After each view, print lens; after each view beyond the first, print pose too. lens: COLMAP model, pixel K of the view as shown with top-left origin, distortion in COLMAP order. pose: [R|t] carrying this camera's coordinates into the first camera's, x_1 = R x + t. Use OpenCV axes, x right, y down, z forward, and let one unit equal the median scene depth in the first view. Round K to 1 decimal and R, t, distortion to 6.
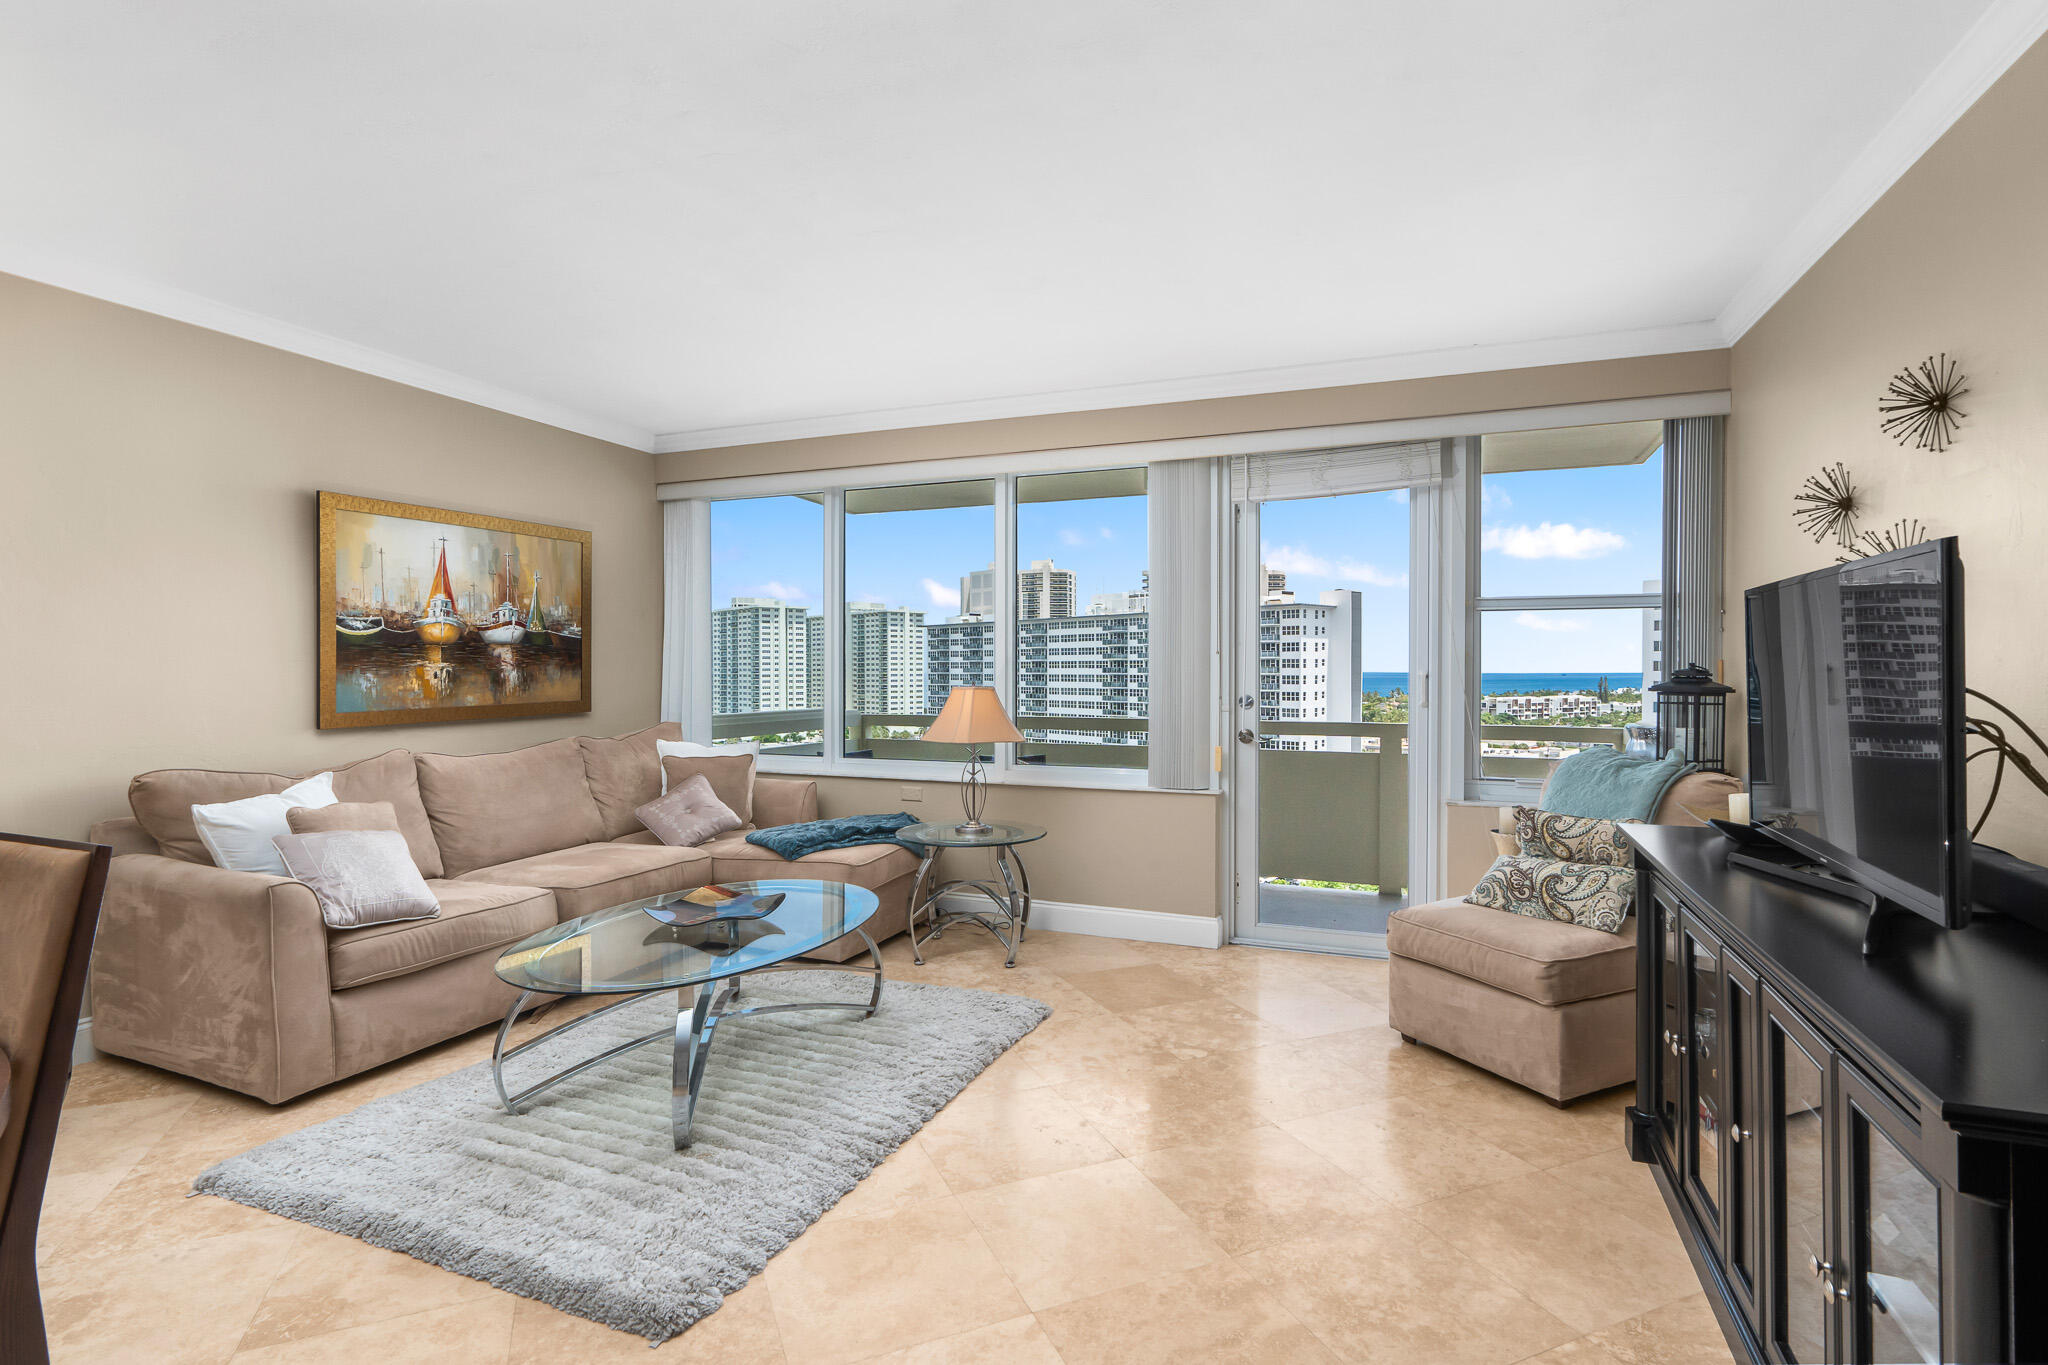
lens RADIAL K [[968.7, 0, 1042.6], [0, 968.7, 680.2], [0, 0, 1]] dist [-0.012582, 0.000589]
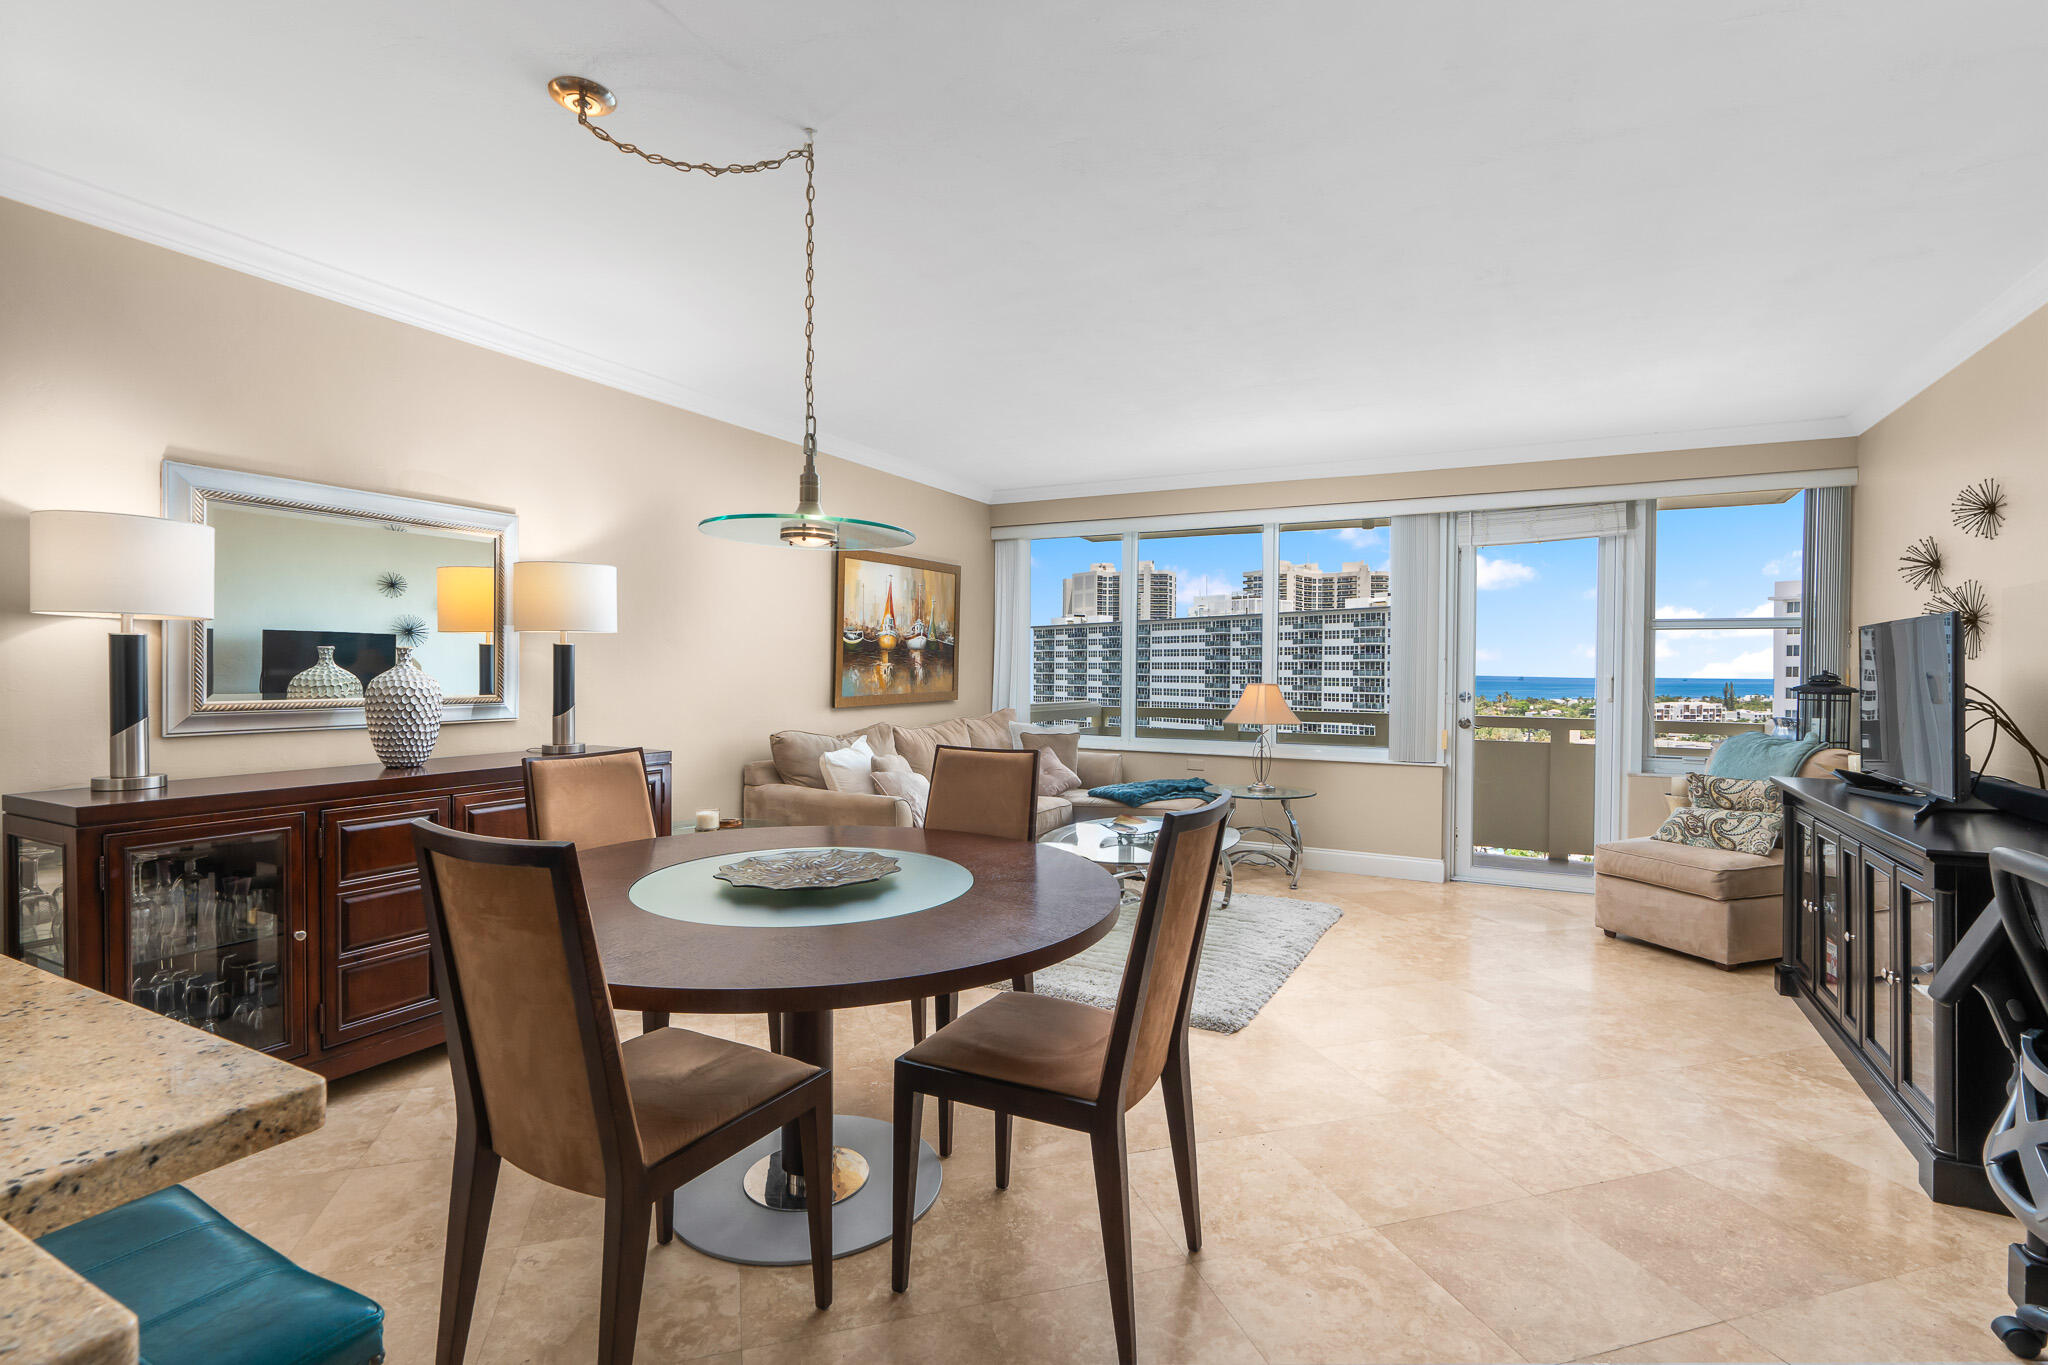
lens RADIAL K [[955.9, 0, 1050.0], [0, 955.9, 678.5], [0, 0, 1]] dist [-0.014855, -0.000080]
pose [[0.995434, 0.009239, -0.095003, -0.242442], [-0.009433, 0.999954, -0.001596, 0.004852], [0.094984, 0.002485, 0.995476, -0.365563]]
